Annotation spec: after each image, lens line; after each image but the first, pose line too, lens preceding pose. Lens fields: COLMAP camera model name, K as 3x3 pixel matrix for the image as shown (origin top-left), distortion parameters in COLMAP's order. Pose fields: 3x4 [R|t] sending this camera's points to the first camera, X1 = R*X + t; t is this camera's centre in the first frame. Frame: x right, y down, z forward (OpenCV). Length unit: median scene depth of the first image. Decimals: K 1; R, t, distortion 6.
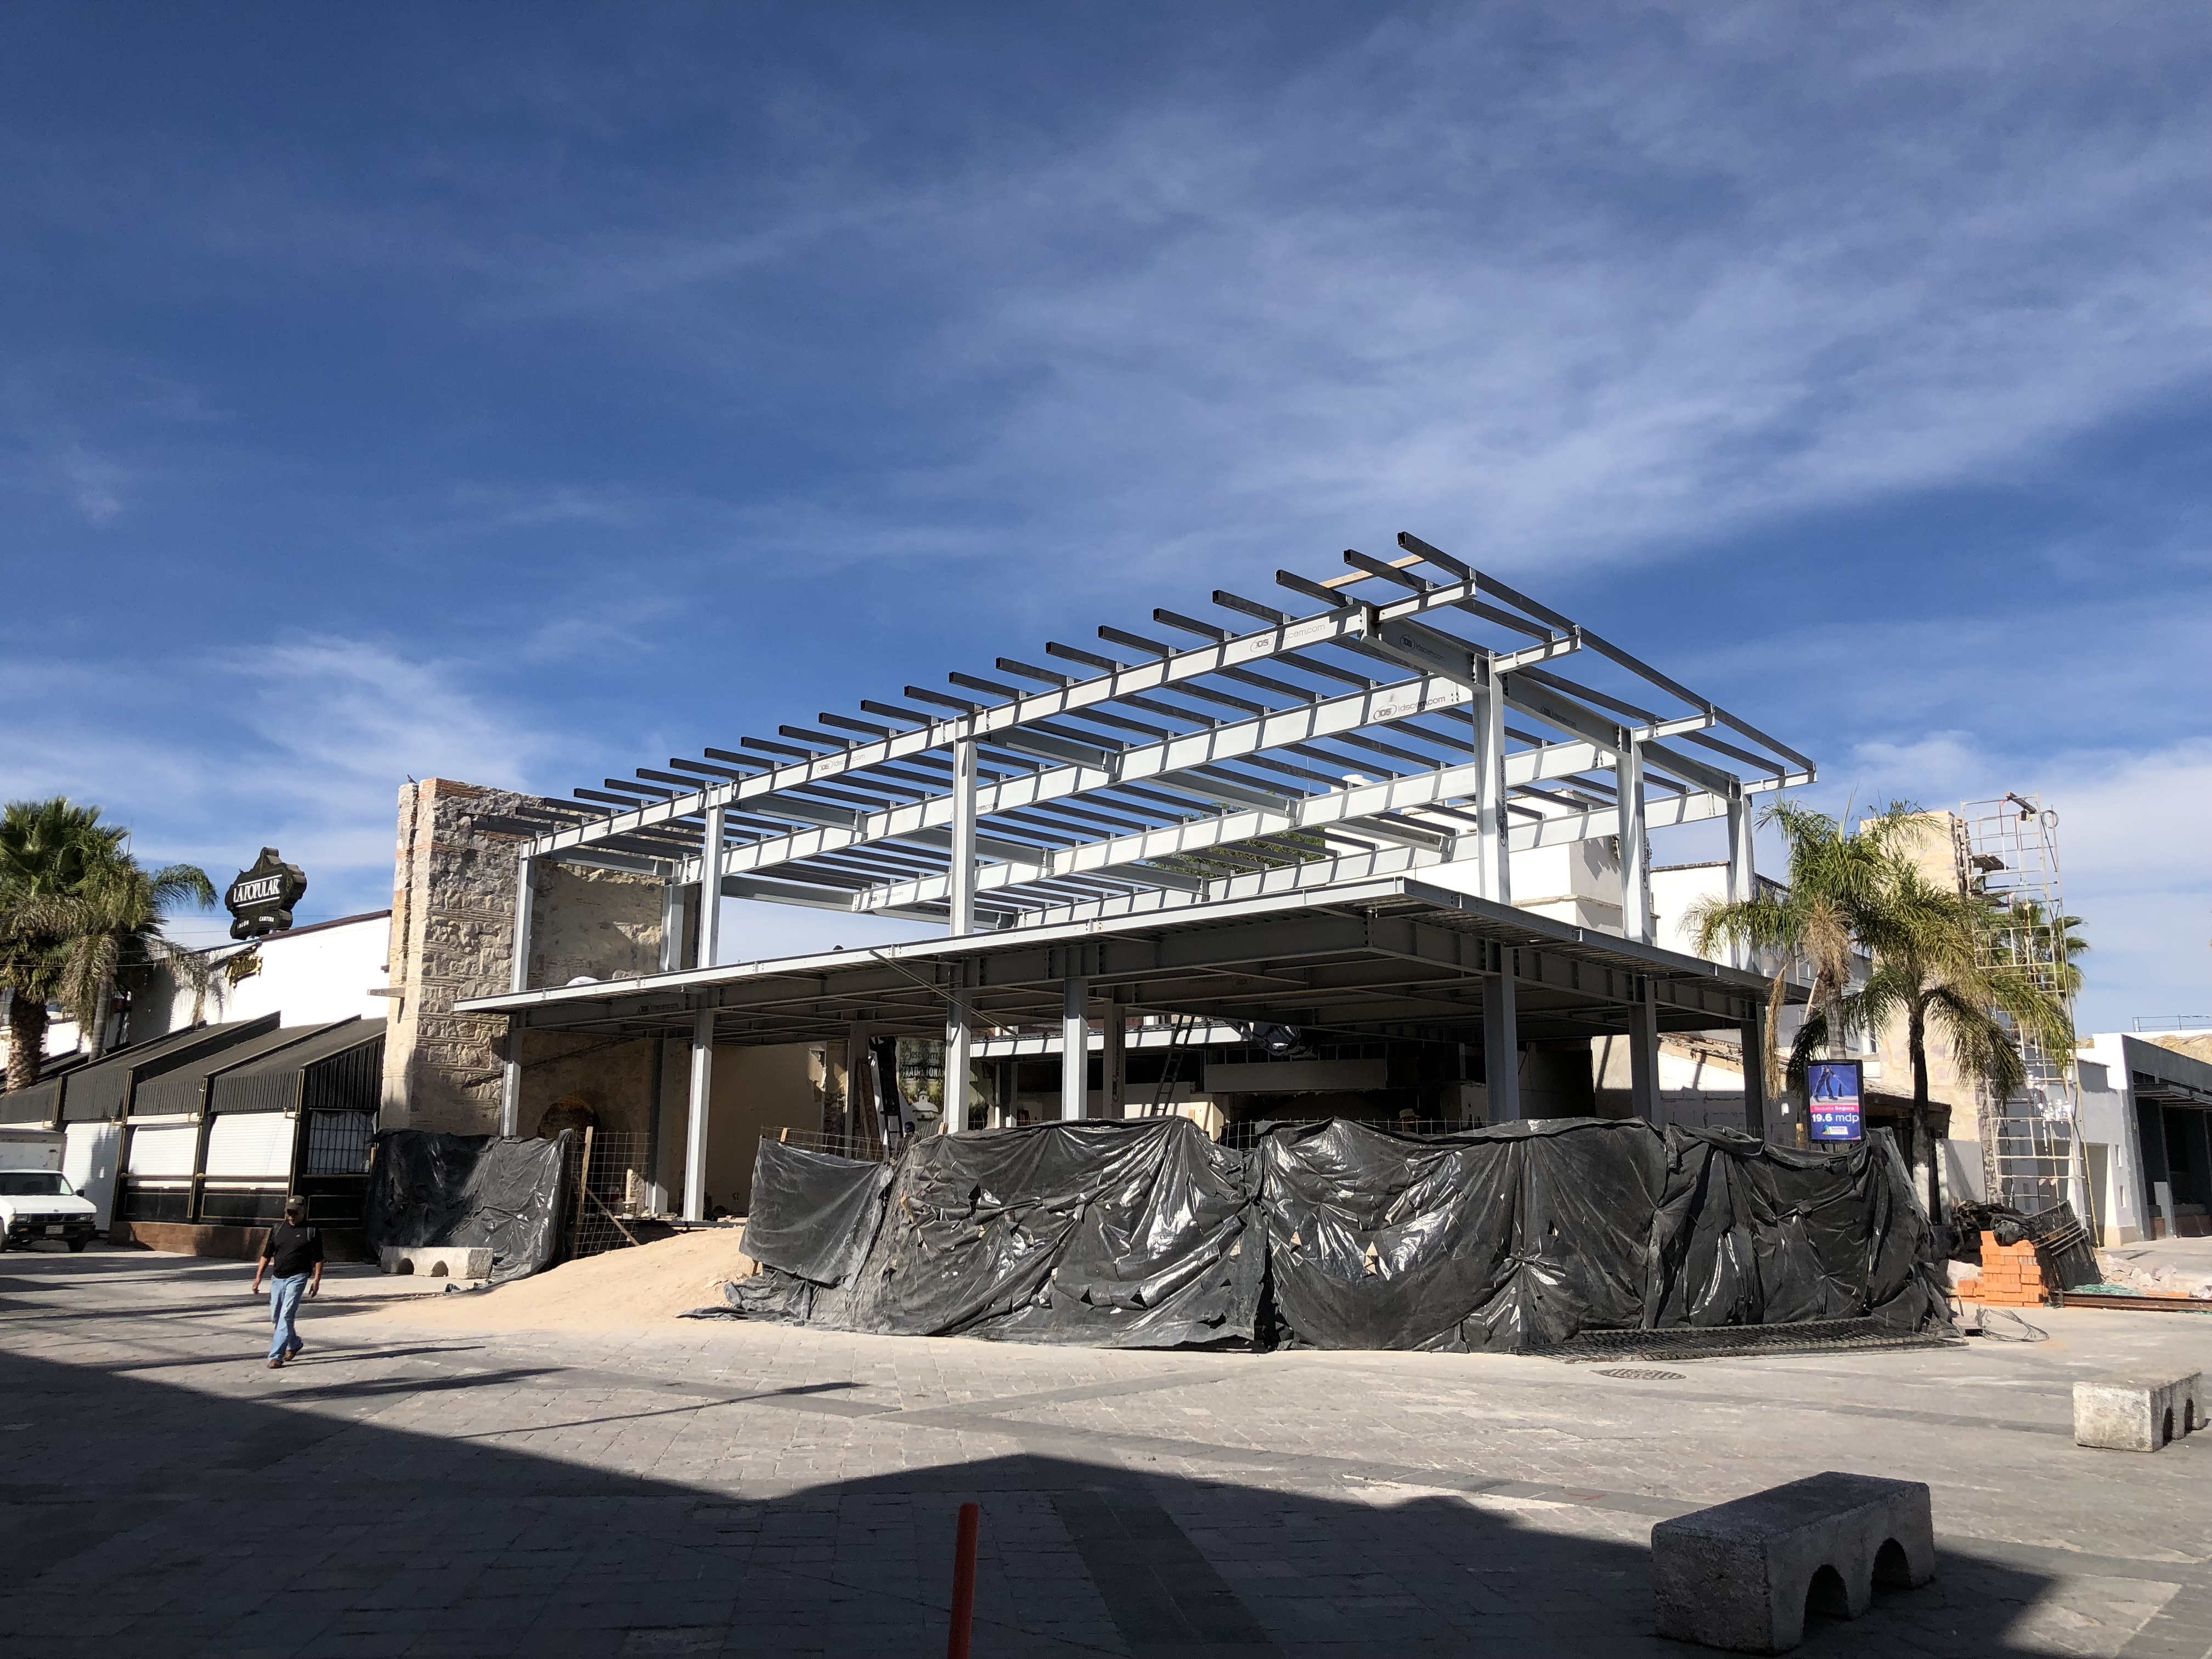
lens RADIAL K [[1761.9, 0, 1106.0], [0, 1761.9, 829.5], [0, 0, 1]] dist [0.034832, -0.000056]
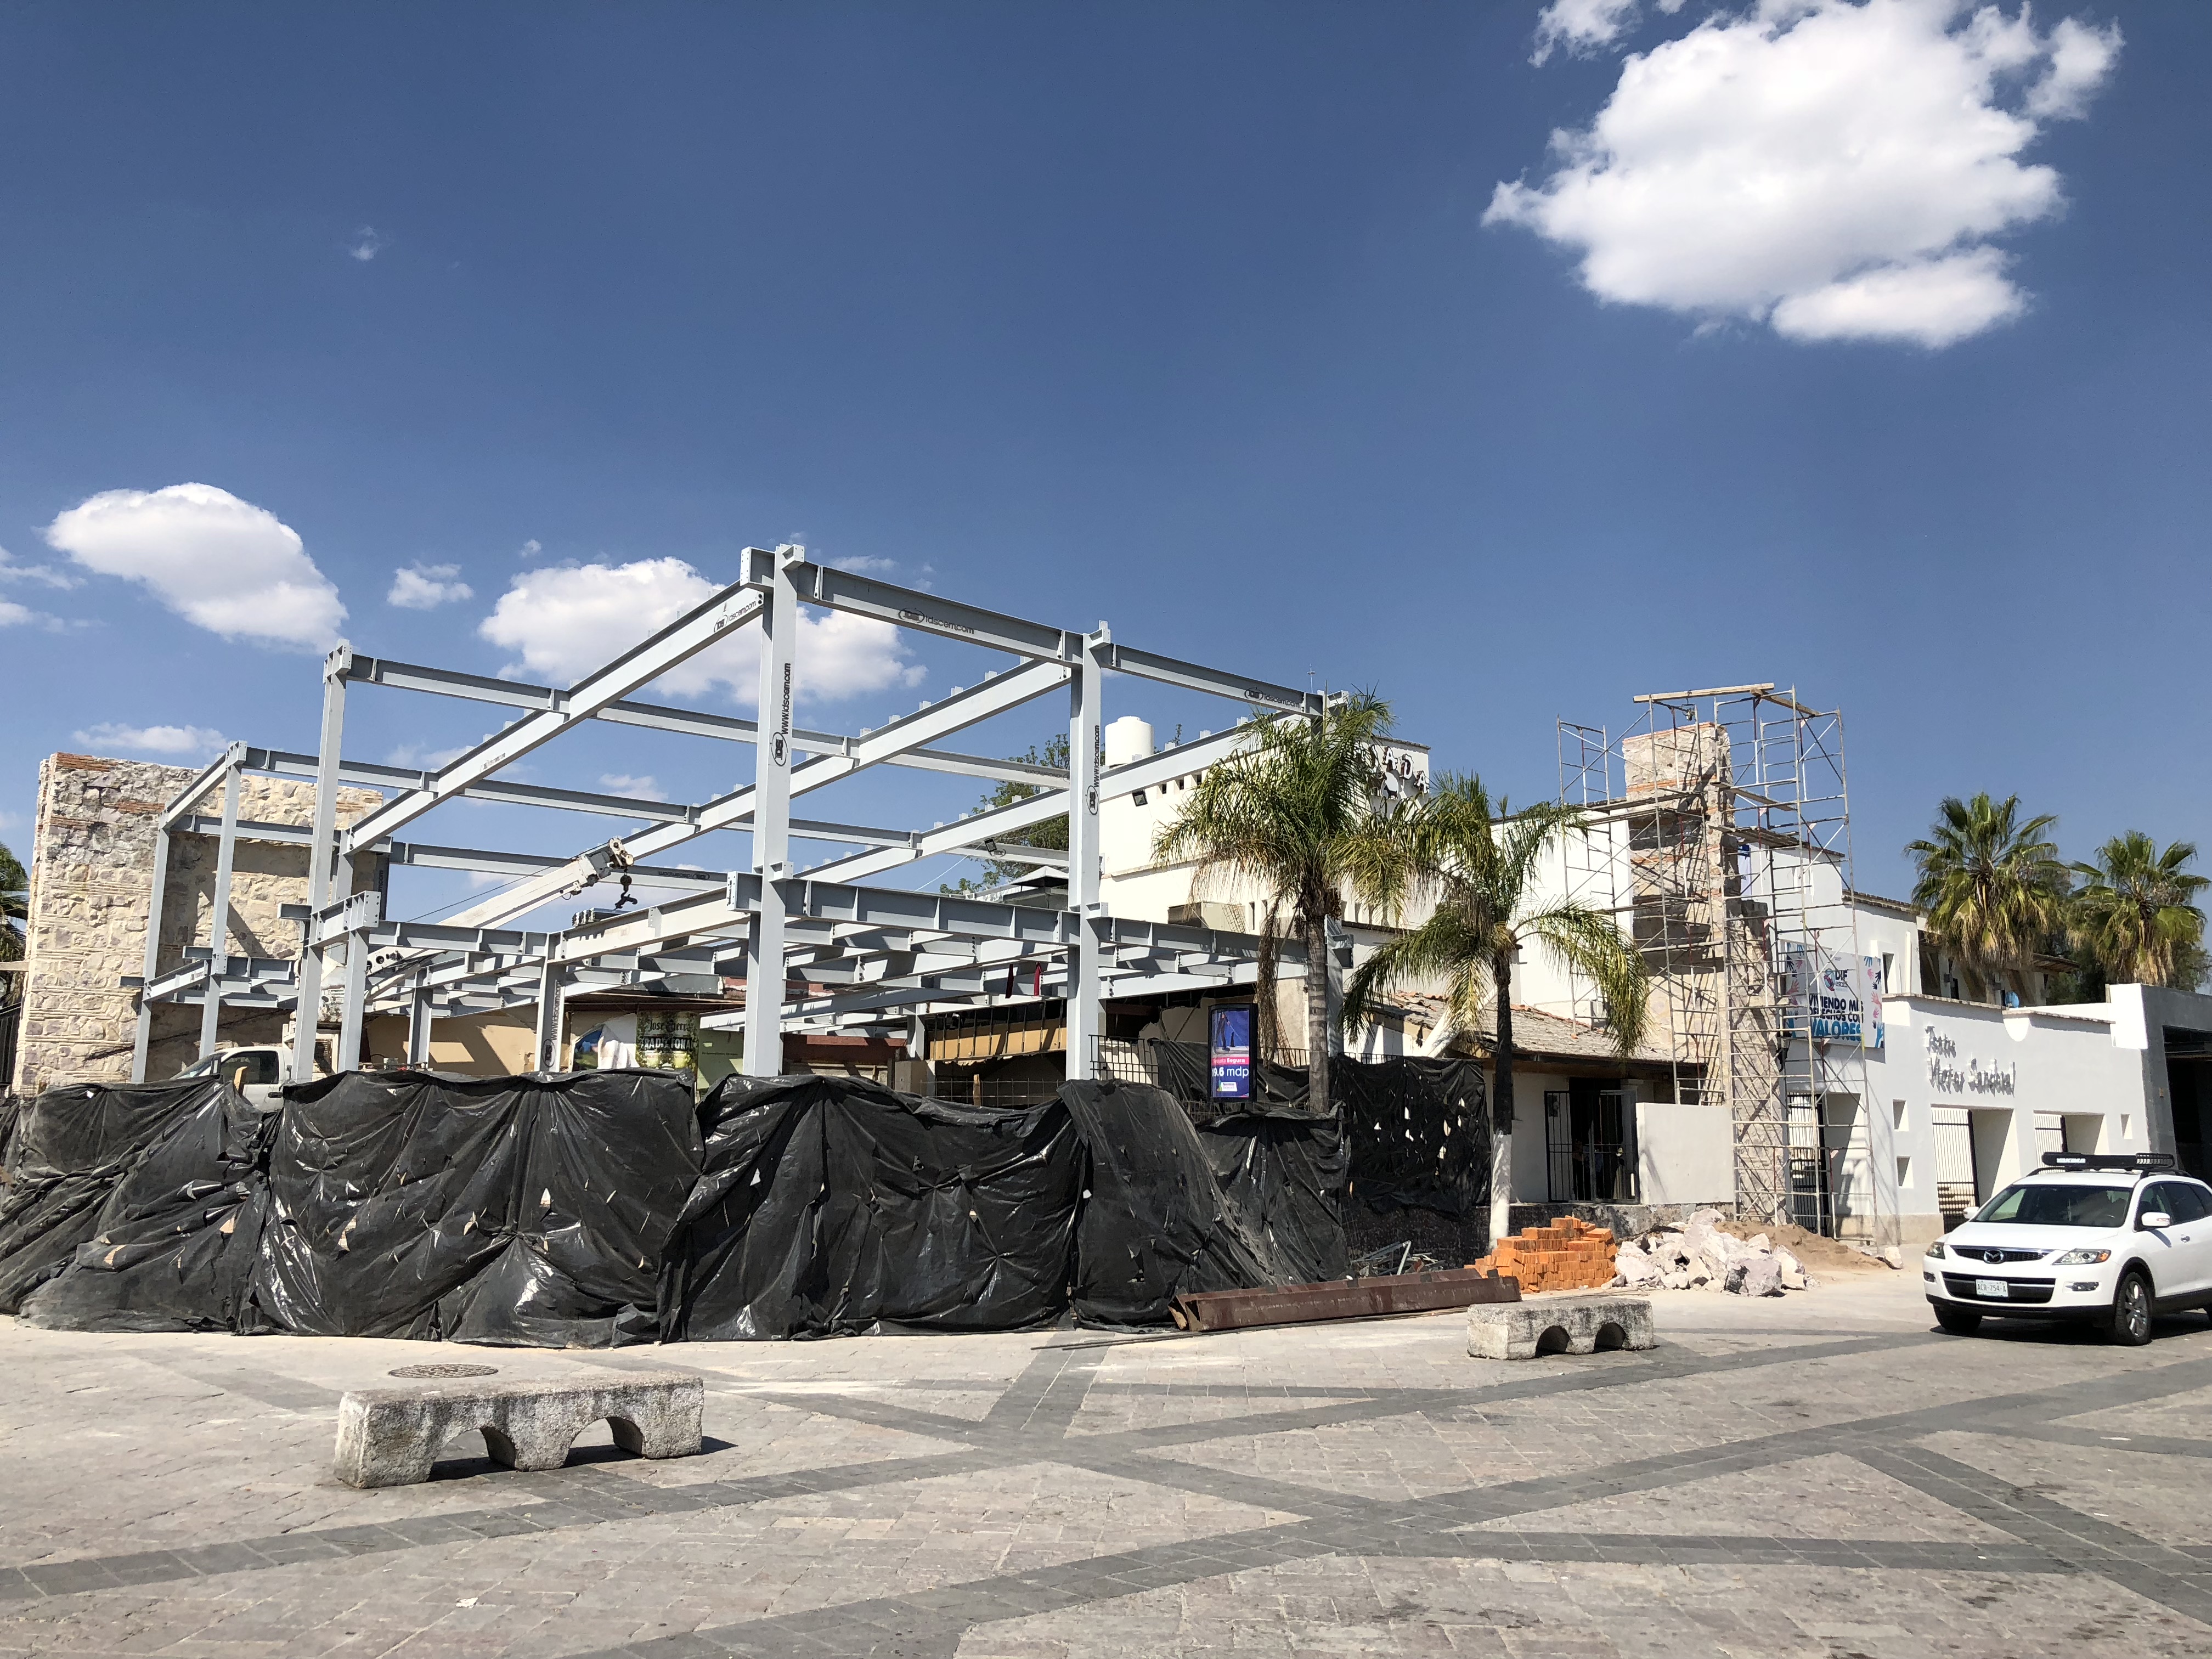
lens RADIAL K [[1761.9, 0, 1106.0], [0, 1761.9, 829.5], [0, 0, 1]] dist [0.034832, -0.000056]
pose [[0.982307, -0.033149, -0.184320, 0.388072], [0.035227, 0.999347, 0.008013, 0.027453], [0.183934, -0.014364, 0.982834, 0.115196]]
